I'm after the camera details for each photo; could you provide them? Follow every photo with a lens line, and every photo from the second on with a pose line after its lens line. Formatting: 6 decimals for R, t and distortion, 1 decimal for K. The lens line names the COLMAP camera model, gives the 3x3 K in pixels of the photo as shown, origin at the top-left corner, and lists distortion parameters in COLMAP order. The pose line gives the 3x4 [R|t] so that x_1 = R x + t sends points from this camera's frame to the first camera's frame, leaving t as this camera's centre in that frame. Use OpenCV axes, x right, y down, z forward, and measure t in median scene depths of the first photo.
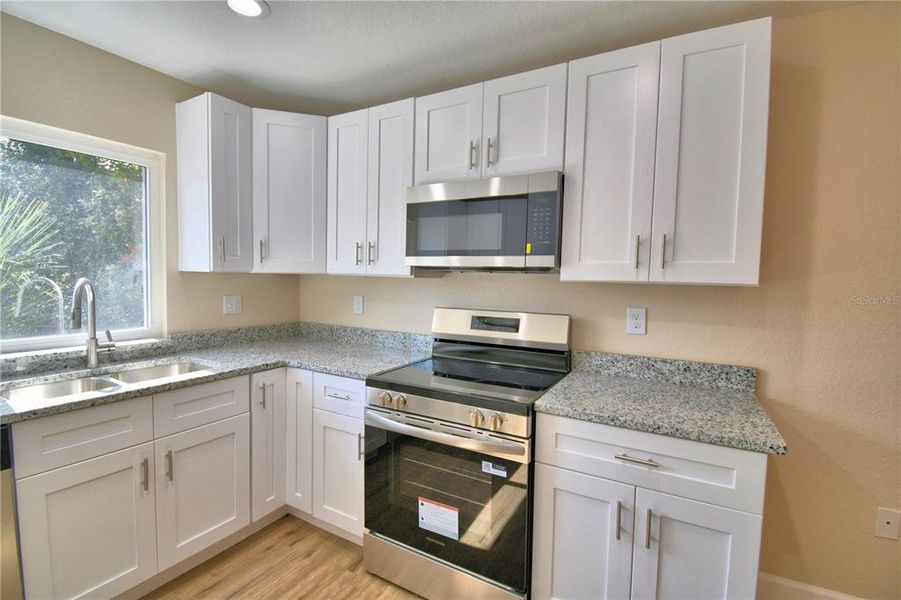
lens RADIAL K [[403.9, 0, 449.7], [0, 403.9, 297.1], [0, 0, 1]] dist [0.018941, -0.023844]
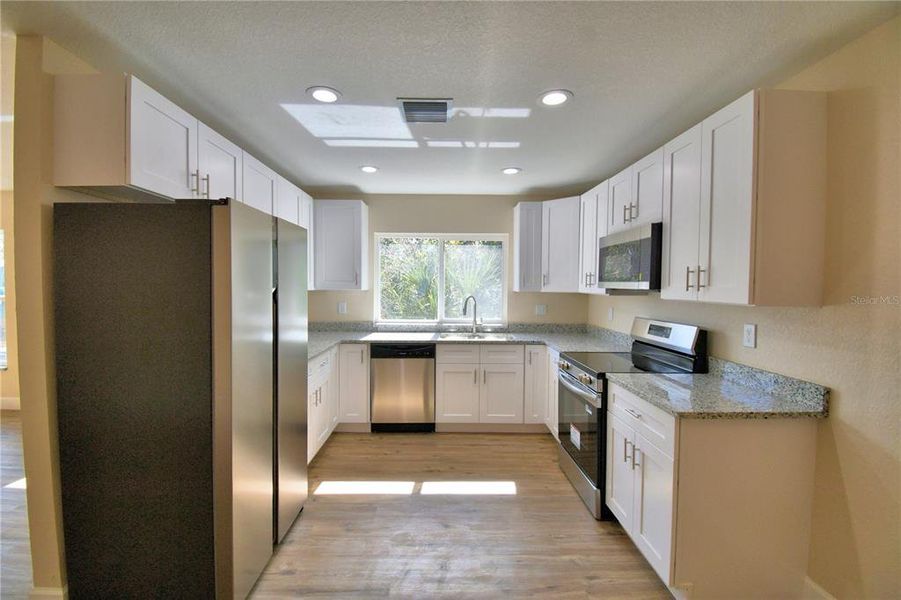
lens RADIAL K [[393.1, 0, 446.4], [0, 393.1, 298.3], [0, 0, 1]] dist [0.017291, -0.024415]
pose [[0.506137, 0.013899, -0.862341, 0.987235], [-0.042154, 0.999074, -0.008639, -0.000247], [0.861422, 0.040724, 0.506254, -0.297217]]
